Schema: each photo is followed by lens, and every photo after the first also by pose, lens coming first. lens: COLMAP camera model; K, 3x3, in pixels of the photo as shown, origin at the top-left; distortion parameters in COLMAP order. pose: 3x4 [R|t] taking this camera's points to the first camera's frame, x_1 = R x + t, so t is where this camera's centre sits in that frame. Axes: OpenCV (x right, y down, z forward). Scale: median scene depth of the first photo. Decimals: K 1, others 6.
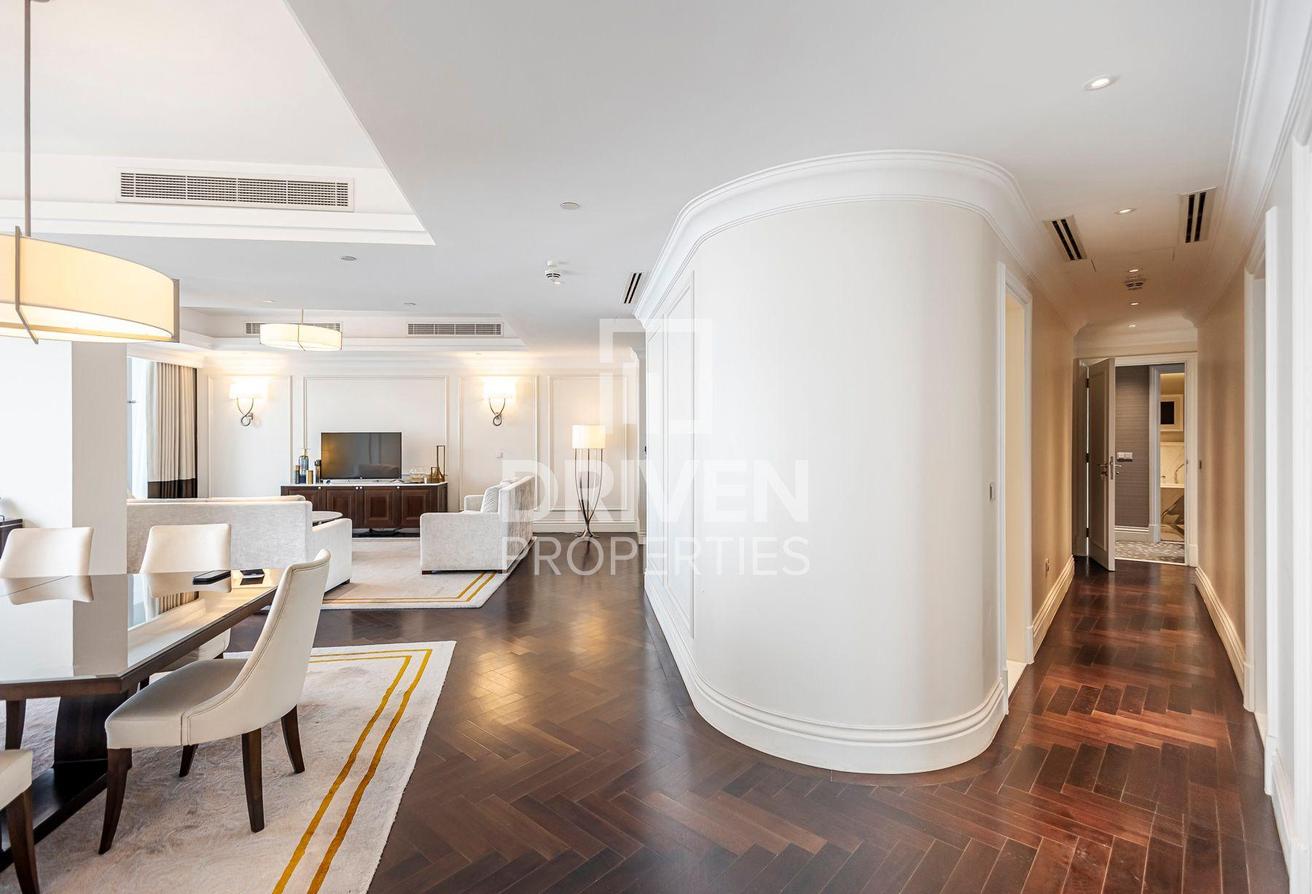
lens RADIAL K [[625.0, 0, 676.6], [0, 625.0, 441.4], [0, 0, 1]] dist [0.001273, 0.000152]
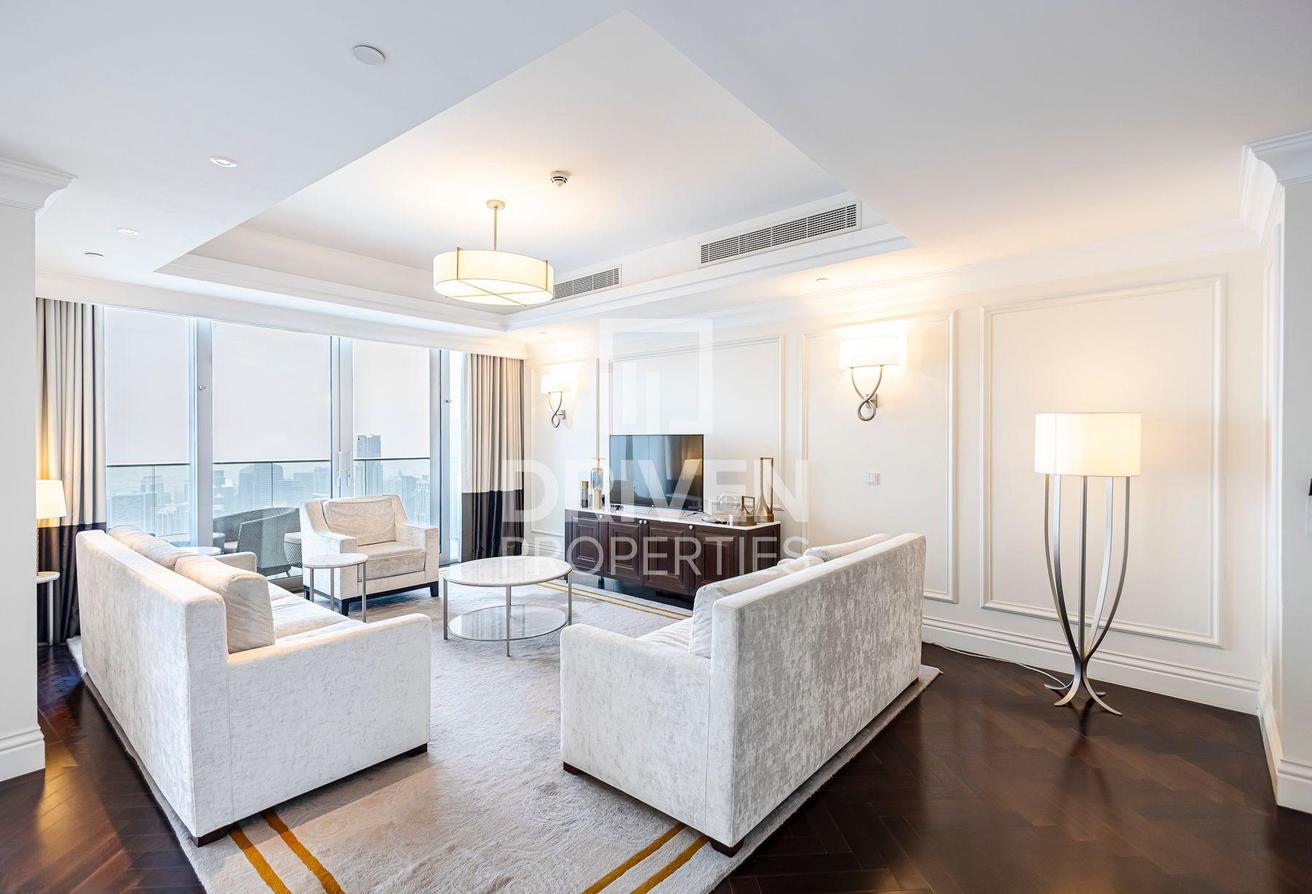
lens RADIAL K [[593.7, 0, 656.0], [0, 593.7, 447.0], [0, 0, 1]] dist [0.003073, 0.000432]
pose [[0.680117, 0.010107, -0.733034, -0.053946], [-0.006887, 0.999949, 0.007397, -0.006121], [0.733072, 0.000017, 0.680151, 0.578739]]
